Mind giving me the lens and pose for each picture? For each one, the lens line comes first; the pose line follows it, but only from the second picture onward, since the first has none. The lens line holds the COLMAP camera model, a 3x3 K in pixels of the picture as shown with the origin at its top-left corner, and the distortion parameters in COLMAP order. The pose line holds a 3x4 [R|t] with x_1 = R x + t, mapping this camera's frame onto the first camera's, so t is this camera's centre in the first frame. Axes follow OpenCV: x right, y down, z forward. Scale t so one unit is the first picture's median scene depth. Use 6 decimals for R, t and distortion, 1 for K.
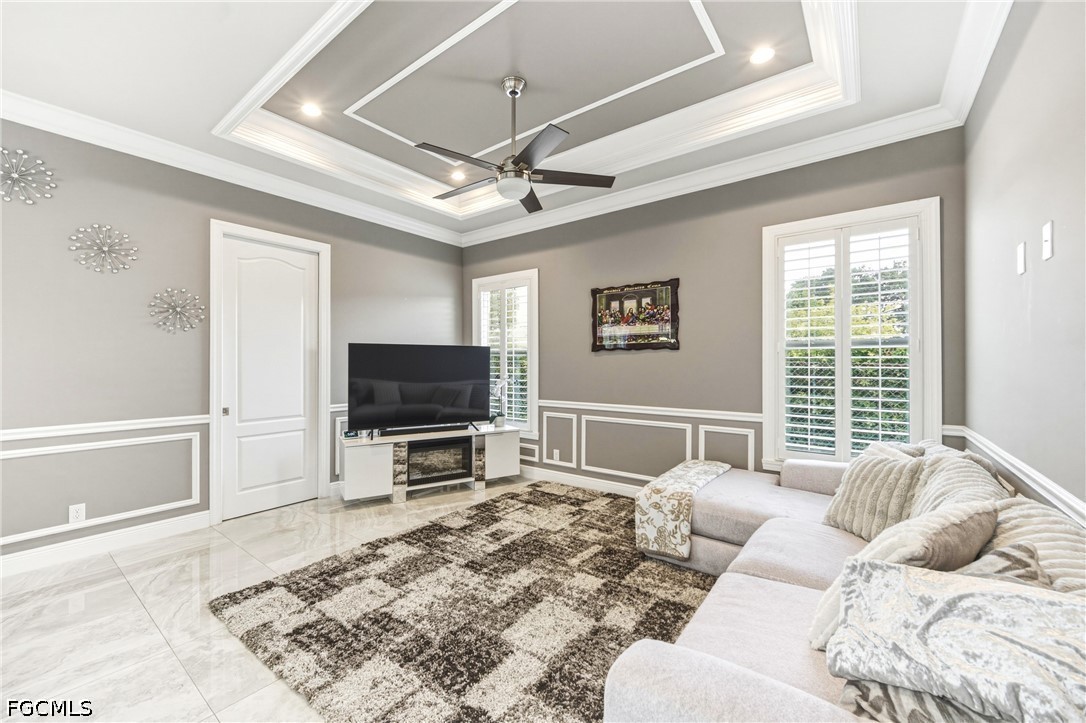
lens RADIAL K [[427.9, 0, 543.0], [0, 427.9, 361.5], [0, 0, 1]] dist [-0.004702, -0.000129]
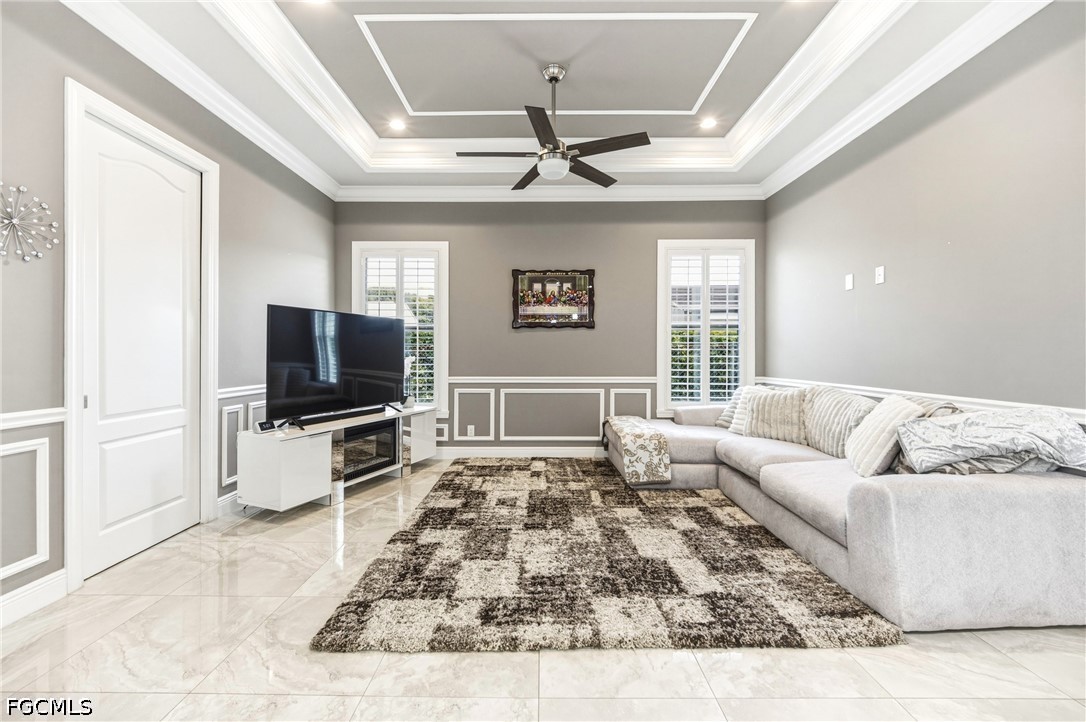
lens RADIAL K [[432.9, 0, 538.3], [0, 432.9, 351.4], [0, 0, 1]] dist [-0.002286, 0.000246]
pose [[0.800087, 0.003949, 0.599871, -0.589494], [-0.004065, 0.999991, -0.001161, 0.043008], [-0.599870, -0.001509, 0.800096, 0.119804]]
